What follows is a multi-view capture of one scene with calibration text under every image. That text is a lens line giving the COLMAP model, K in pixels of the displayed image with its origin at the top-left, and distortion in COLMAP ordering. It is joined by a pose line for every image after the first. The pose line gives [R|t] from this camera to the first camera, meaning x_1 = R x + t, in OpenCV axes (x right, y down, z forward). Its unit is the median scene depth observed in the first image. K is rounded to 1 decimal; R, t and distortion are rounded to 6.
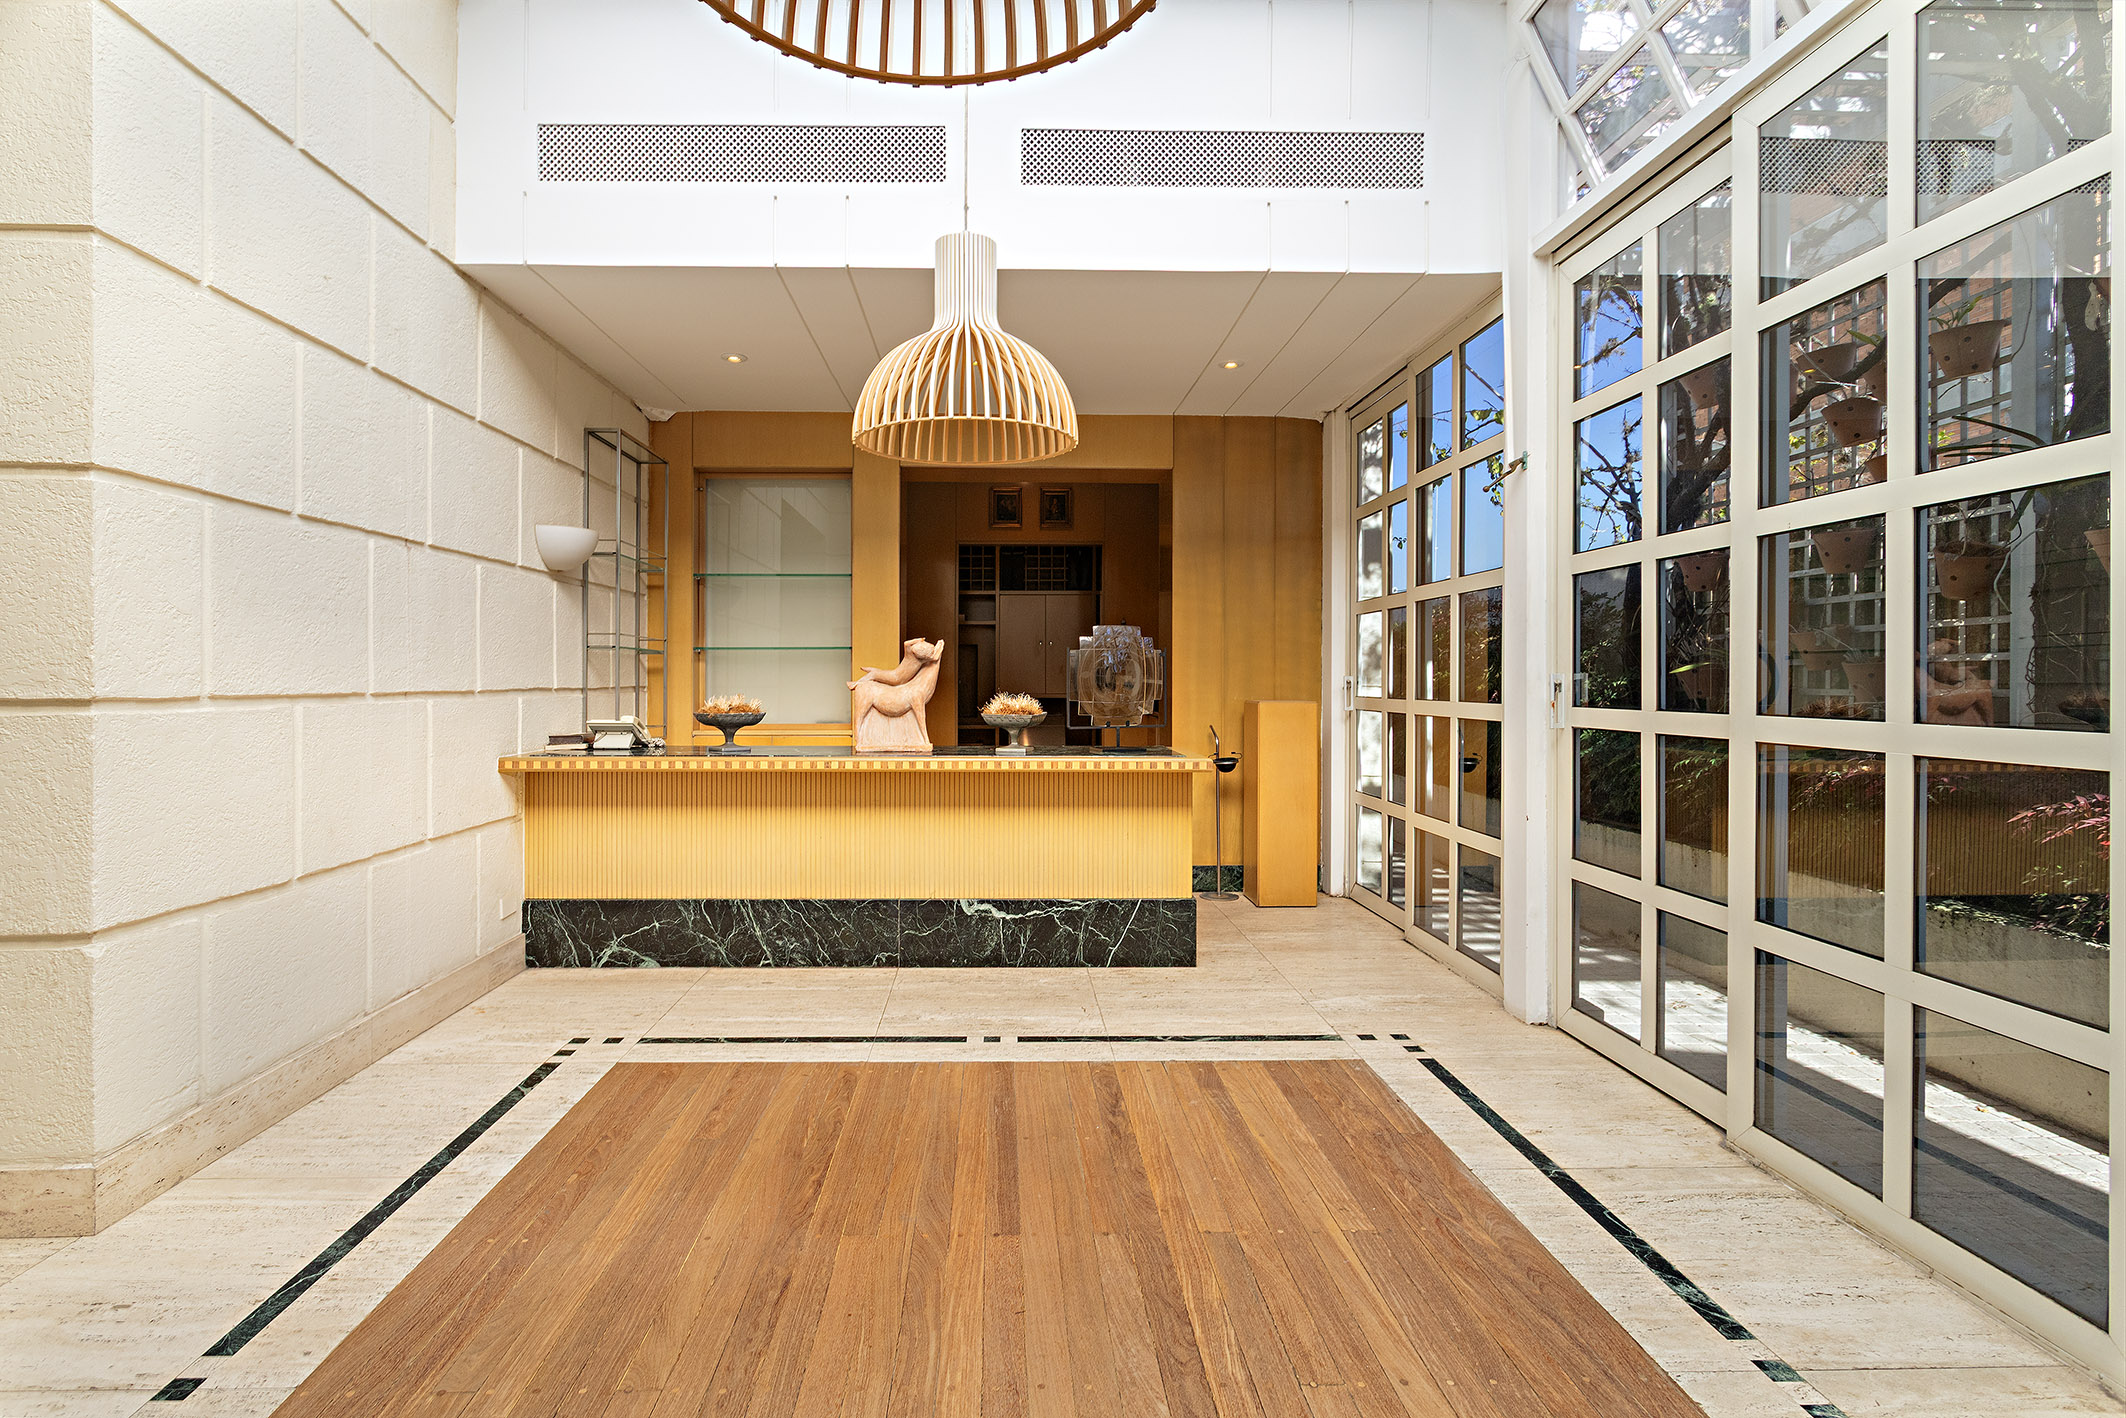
lens RADIAL K [[1046.0, 0, 1015.8], [0, 1046.0, 677.1], [0, 0, 1]] dist [-0.004461, 0.001698]
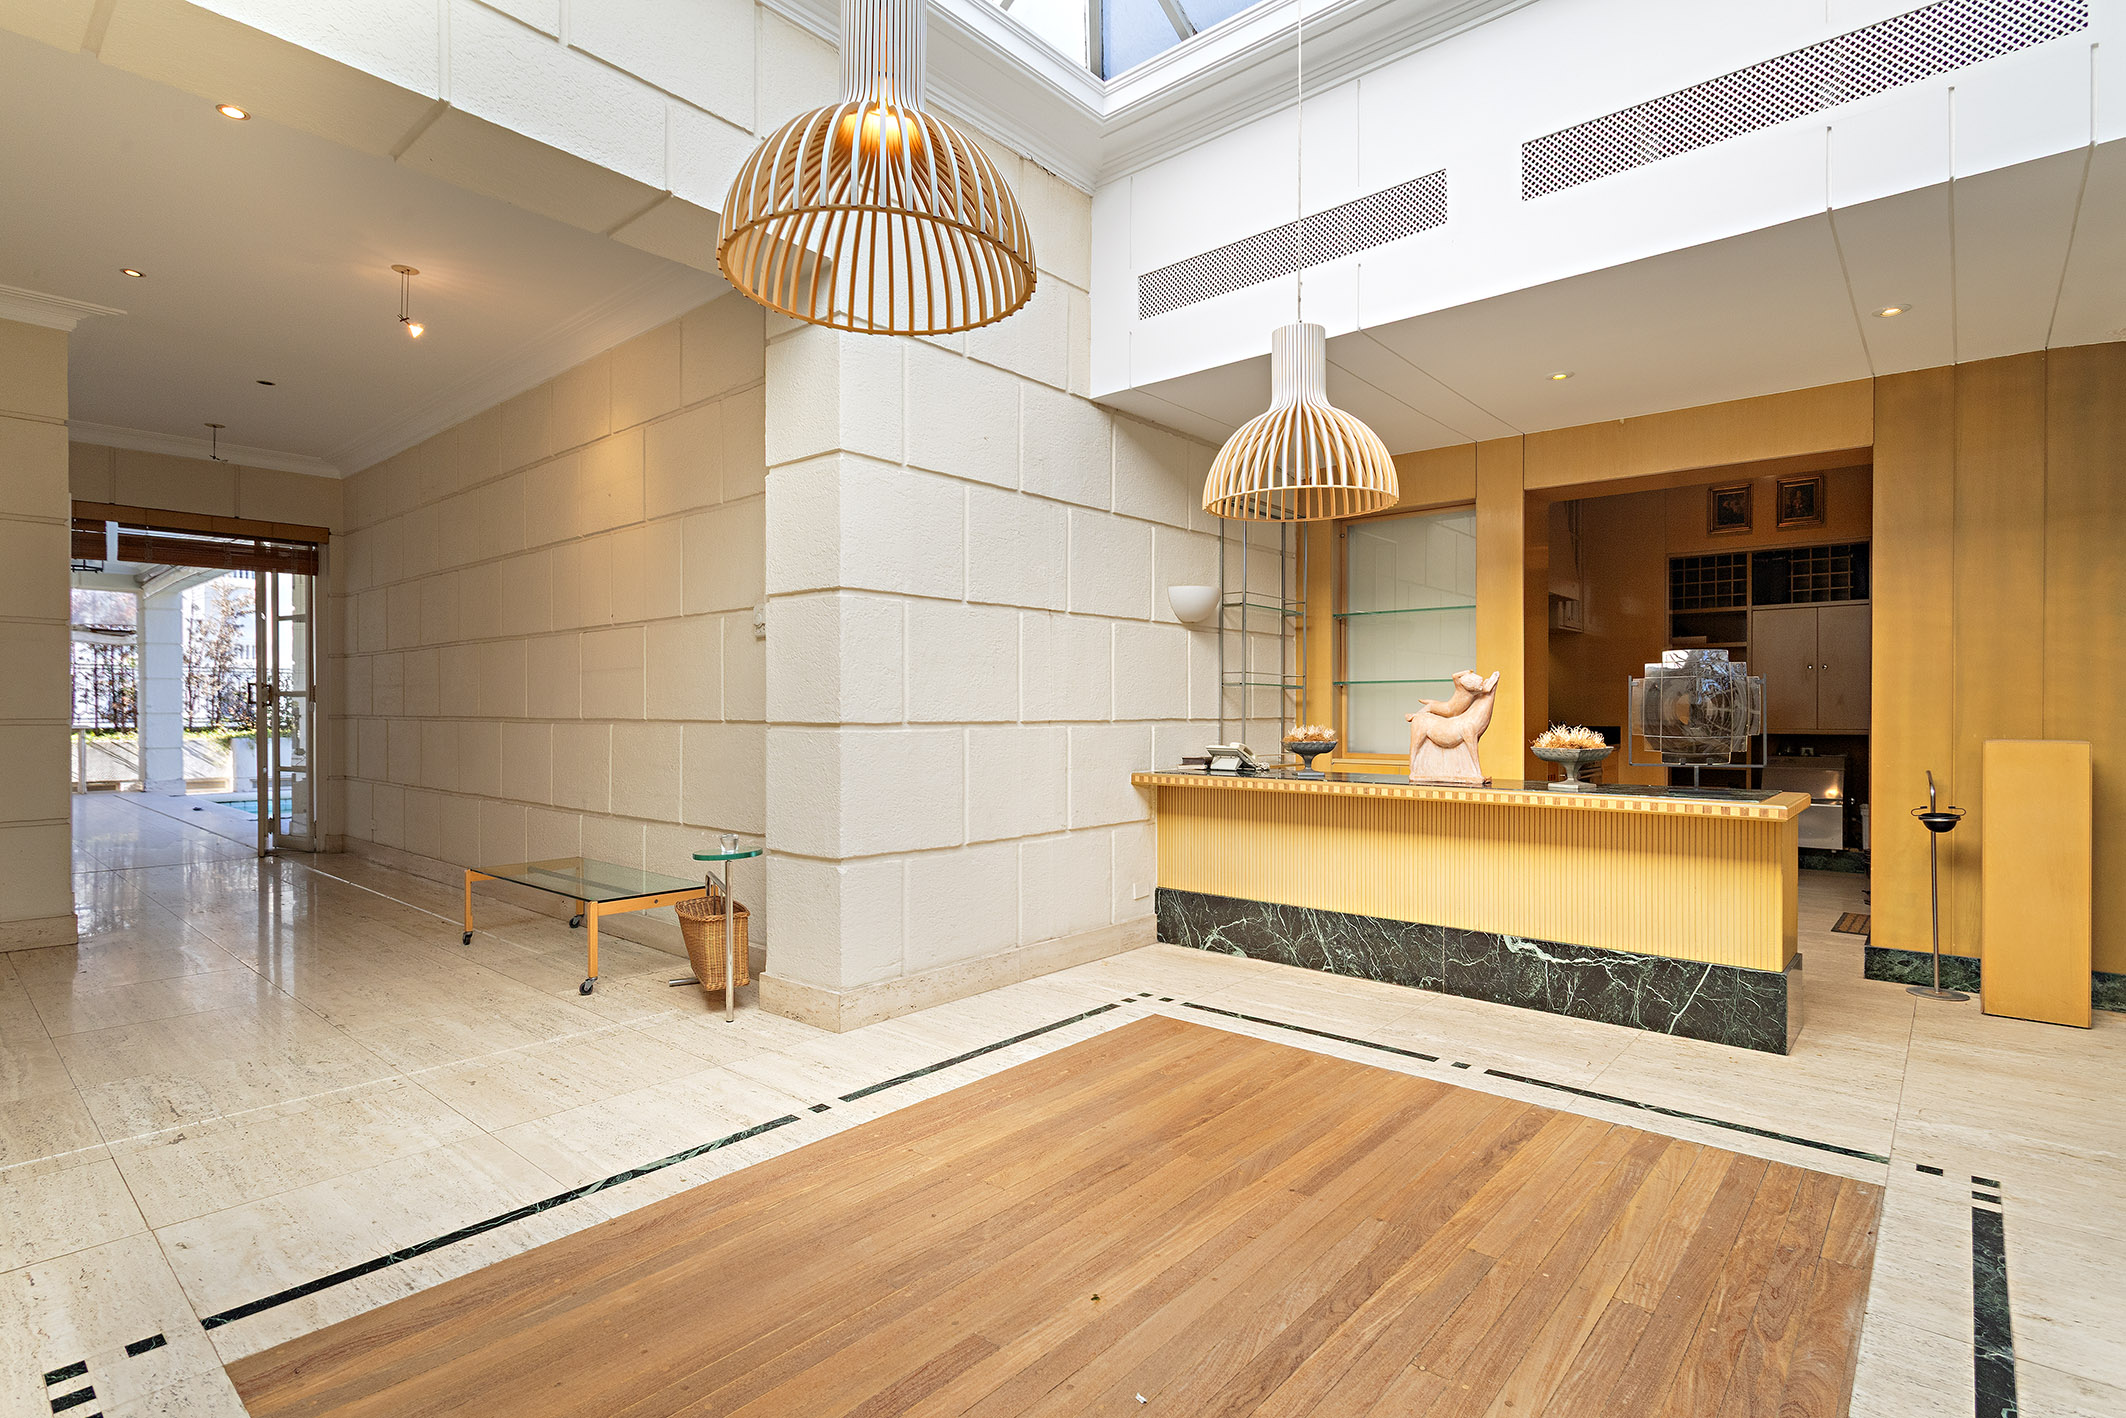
lens RADIAL K [[1104.9, 0, 1067.6], [0, 1104.9, 715.2], [0, 0, 1]] dist [-0.008133, 0.002795]
pose [[0.721252, 0.001435, -0.692672, 0.393866], [0.002185, 0.999988, 0.004347, 0.000547], [0.692670, -0.004649, 0.721240, -0.031925]]
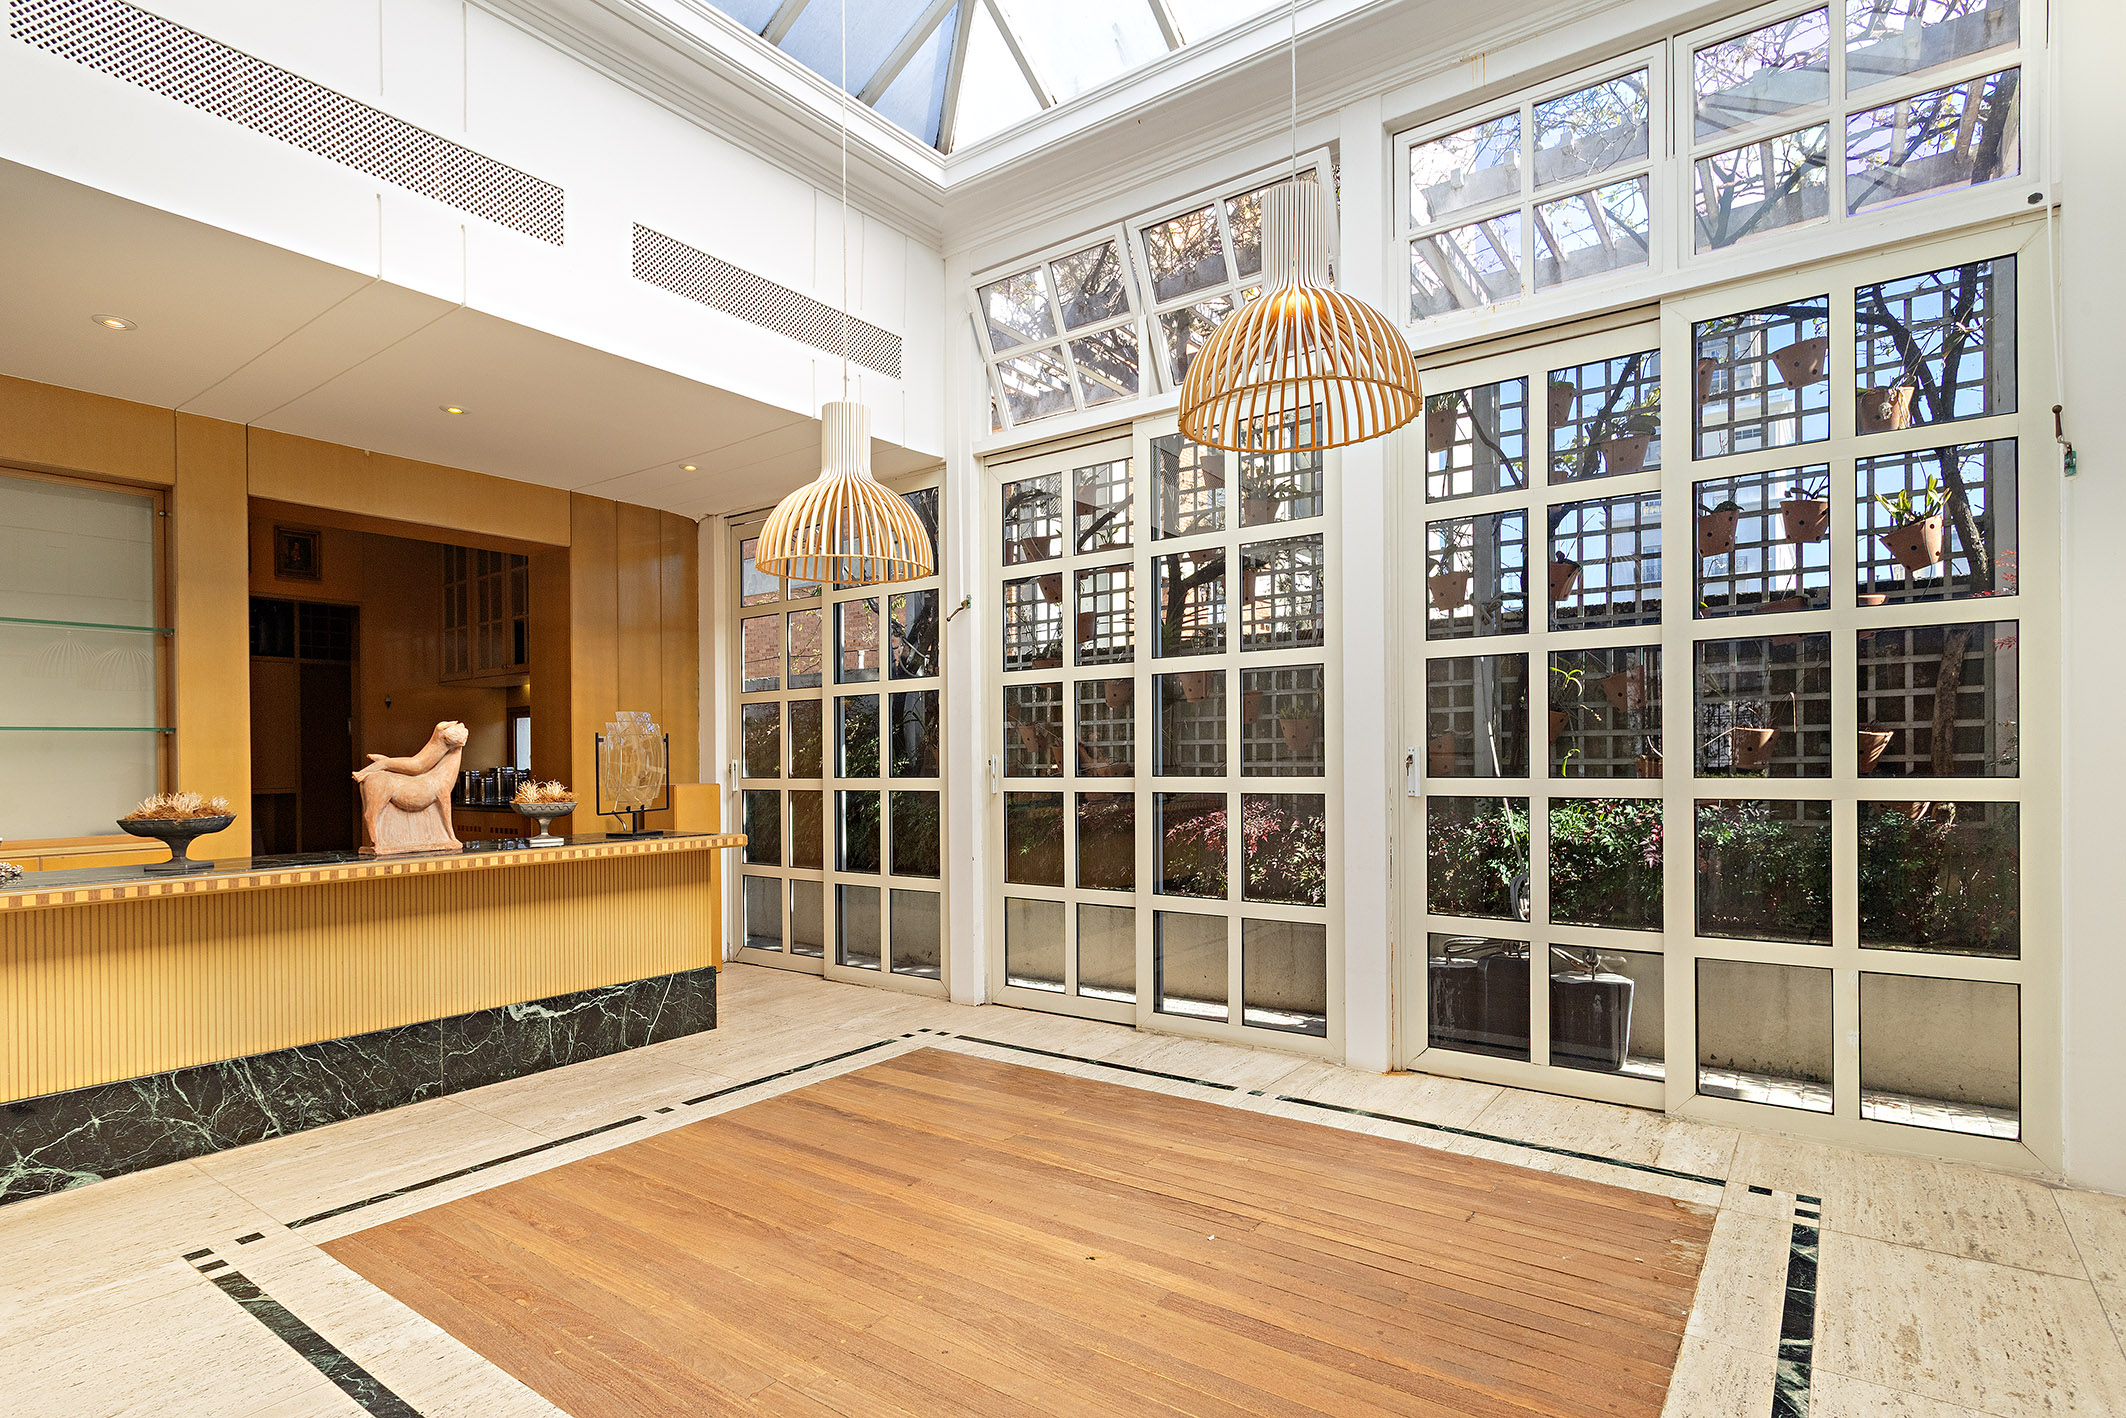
lens RADIAL K [[1186.2, 0, 1103.8], [0, 1186.2, 765.0], [0, 0, 1]] dist [0.005939, 0.002065]
pose [[0.547332, -0.015459, 0.836773, -0.681628], [0.013899, 0.999859, 0.009381, -0.001996], [-0.836800, 0.006496, 0.547470, -0.013550]]
